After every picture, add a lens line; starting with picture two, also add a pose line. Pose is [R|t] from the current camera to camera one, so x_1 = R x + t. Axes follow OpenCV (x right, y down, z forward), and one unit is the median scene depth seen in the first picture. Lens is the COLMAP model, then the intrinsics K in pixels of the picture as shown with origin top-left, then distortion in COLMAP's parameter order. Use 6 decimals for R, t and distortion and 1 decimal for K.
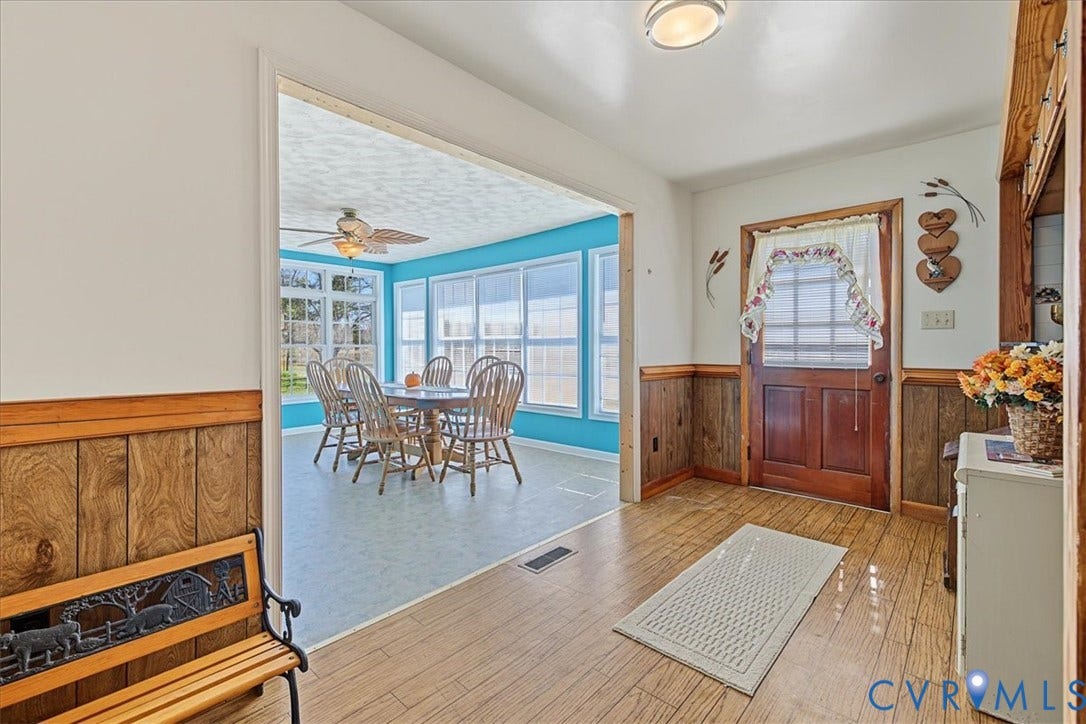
lens RADIAL K [[477.9, 0, 532.7], [0, 477.9, 351.8], [0, 0, 1]] dist [0.002163, 0.000969]
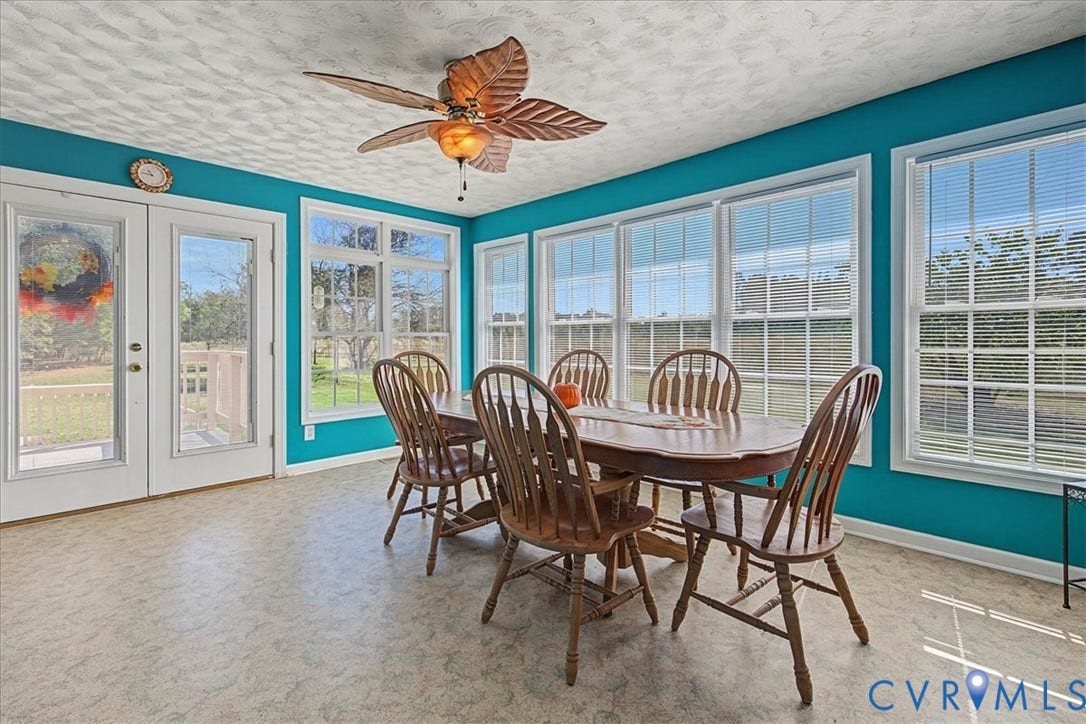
lens RADIAL K [[479.4, 0, 514.4], [0, 479.4, 343.3], [0, 0, 1]] dist [-0.003558, 0.000155]
pose [[0.997112, 0.006260, -0.075692, -0.229102], [-0.006709, 0.999961, -0.005686, 0.005260], [0.075653, 0.006178, 0.997115, 0.394526]]
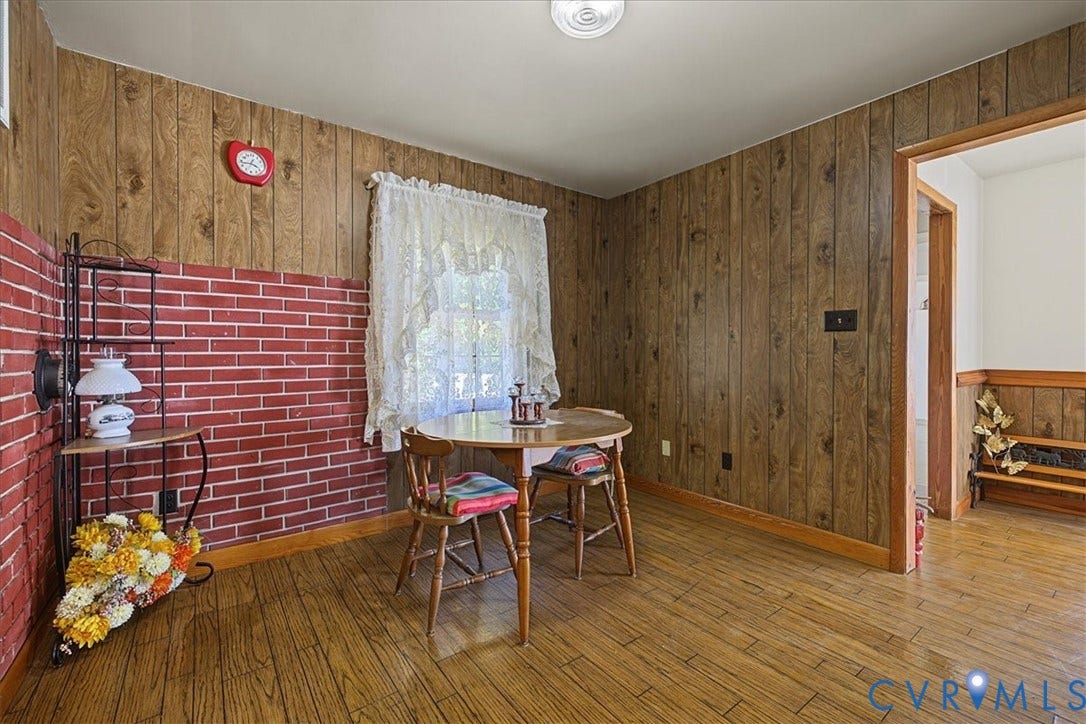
lens RADIAL K [[458.1, 0, 543.0], [0, 458.1, 357.2], [0, 0, 1]] dist [0.002940, 0.000256]
pose [[-0.198454, 0.004949, -0.980098, 0.455018], [-0.011085, 0.999912, 0.007293, 0.007258], [0.980048, 0.012311, -0.198382, -0.281202]]
